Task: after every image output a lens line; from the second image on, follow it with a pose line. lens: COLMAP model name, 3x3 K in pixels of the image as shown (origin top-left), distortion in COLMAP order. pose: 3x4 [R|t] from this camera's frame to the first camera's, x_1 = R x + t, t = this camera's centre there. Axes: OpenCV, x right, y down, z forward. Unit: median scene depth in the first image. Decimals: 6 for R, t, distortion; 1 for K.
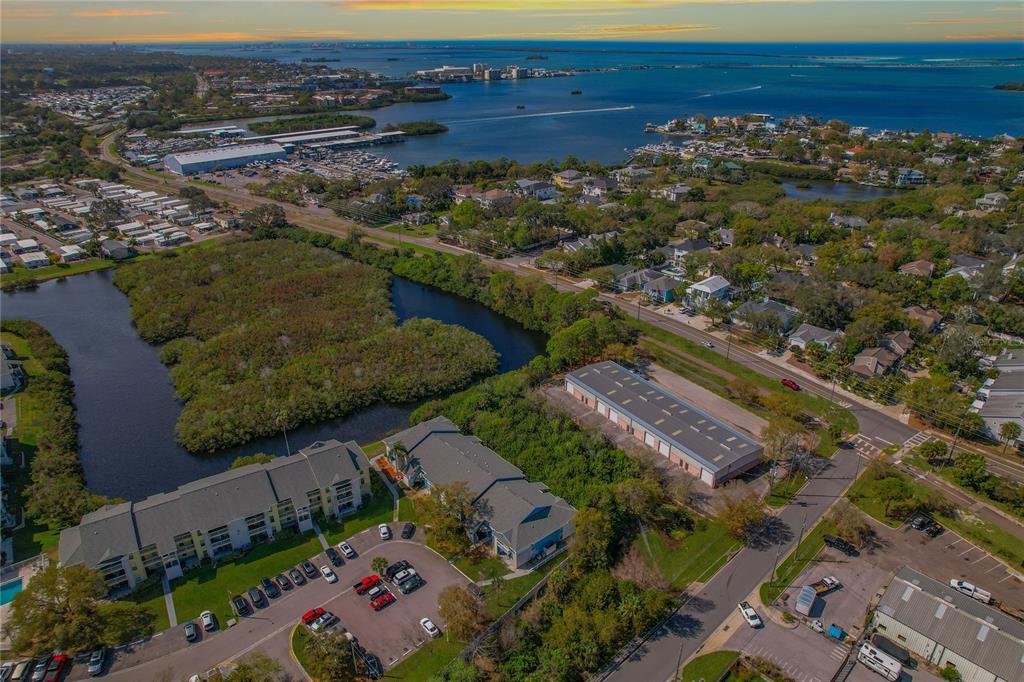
lens RADIAL K [[648.5, 0, 512.0], [0, 648.5, 341.0], [0, 0, 1]] dist [-0.038554, 0.002051]
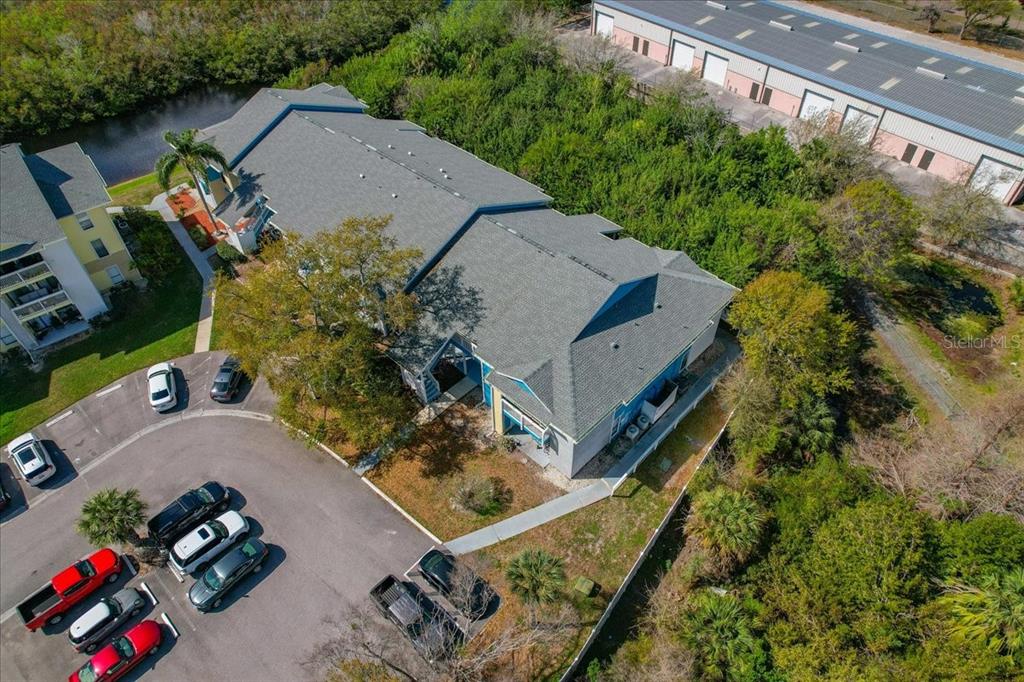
lens RADIAL K [[648.5, 0, 512.0], [0, 648.5, 341.0], [0, 0, 1]] dist [-0.038554, 0.002051]
pose [[0.994868, -0.080182, 0.061719, -0.033938], [0.053684, 0.935304, 0.349748, 0.166753], [-0.085770, -0.344640, 0.934808, 0.685963]]
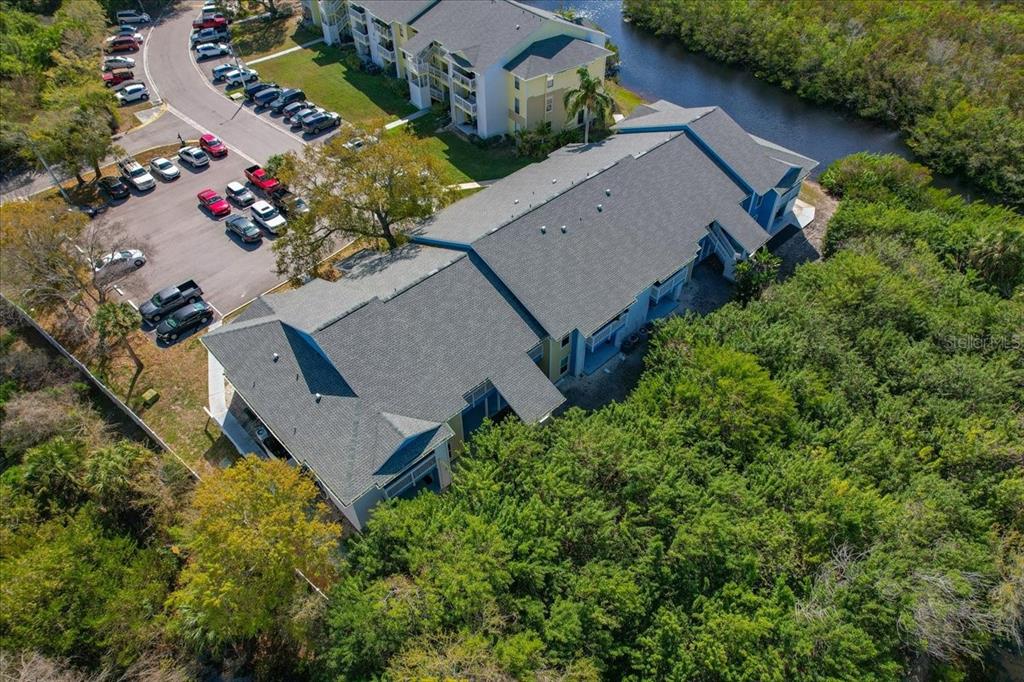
lens RADIAL K [[648.5, 0, 512.0], [0, 648.5, 341.0], [0, 0, 1]] dist [-0.038554, 0.002051]
pose [[0.060541, 0.708514, -0.703095, 0.244650], [-0.408378, 0.660318, 0.630244, 0.034821], [0.910803, 0.248973, 0.329318, 0.959473]]
